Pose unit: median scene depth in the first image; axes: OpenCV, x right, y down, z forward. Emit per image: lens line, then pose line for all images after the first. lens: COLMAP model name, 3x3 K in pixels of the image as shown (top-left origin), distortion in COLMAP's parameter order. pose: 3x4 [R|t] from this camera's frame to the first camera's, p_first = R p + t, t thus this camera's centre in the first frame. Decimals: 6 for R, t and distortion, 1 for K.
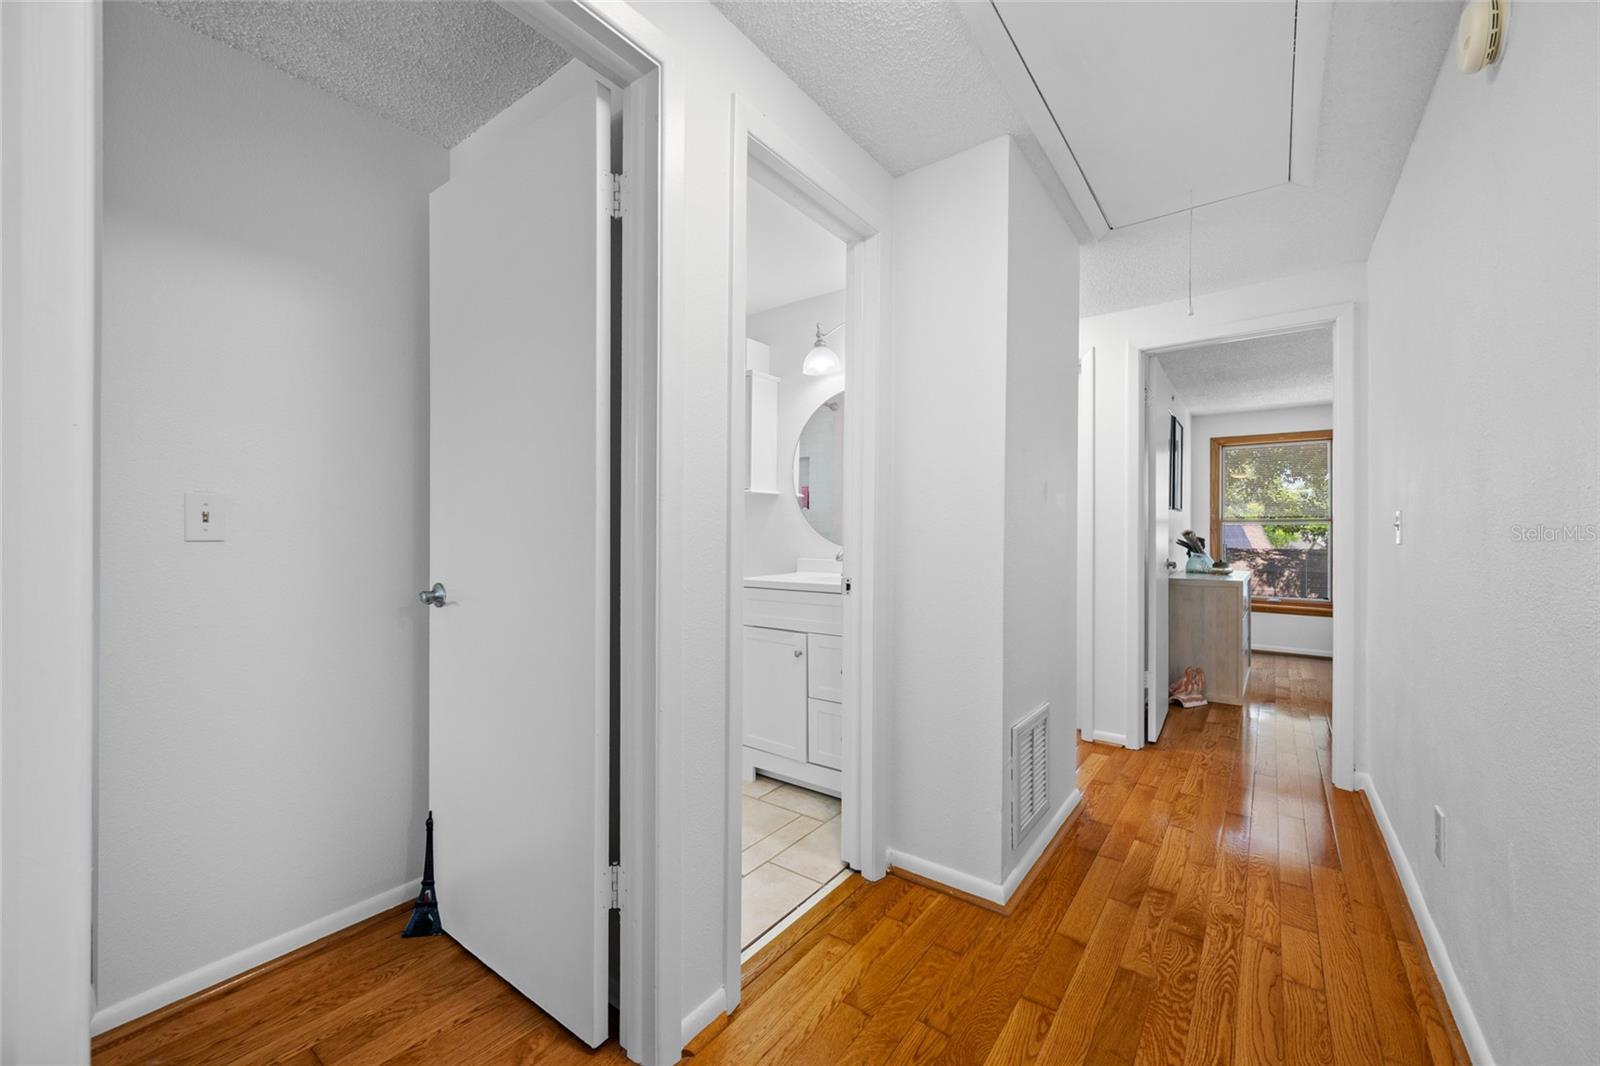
lens RADIAL K [[634.1, 0, 798.8], [0, 634.1, 531.7], [0, 0, 1]] dist [0.000547, -0.000136]
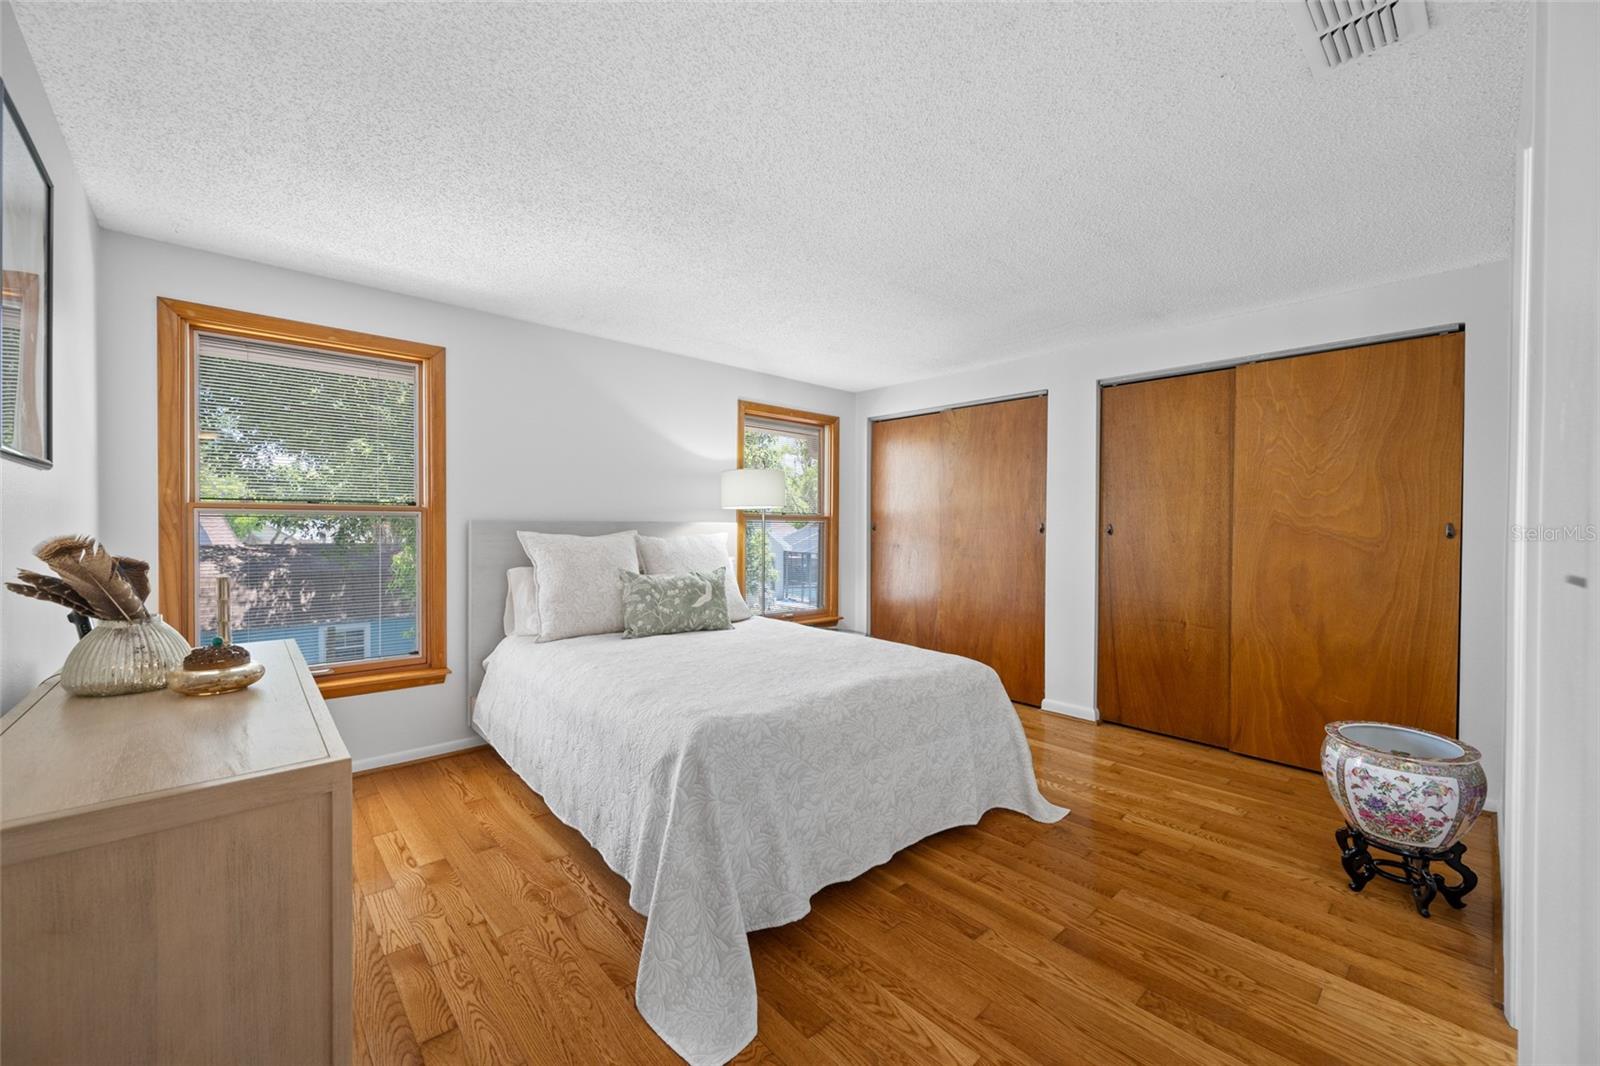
lens RADIAL K [[634.1, 0, 798.8], [0, 634.1, 531.7], [0, 0, 1]] dist [0.000547, -0.000136]
pose [[0.197175, -0.017494, 0.980212, 0.331499], [-0.005272, 0.999807, 0.018904, -0.007970], [-0.980354, -0.008896, 0.197045, 0.520405]]
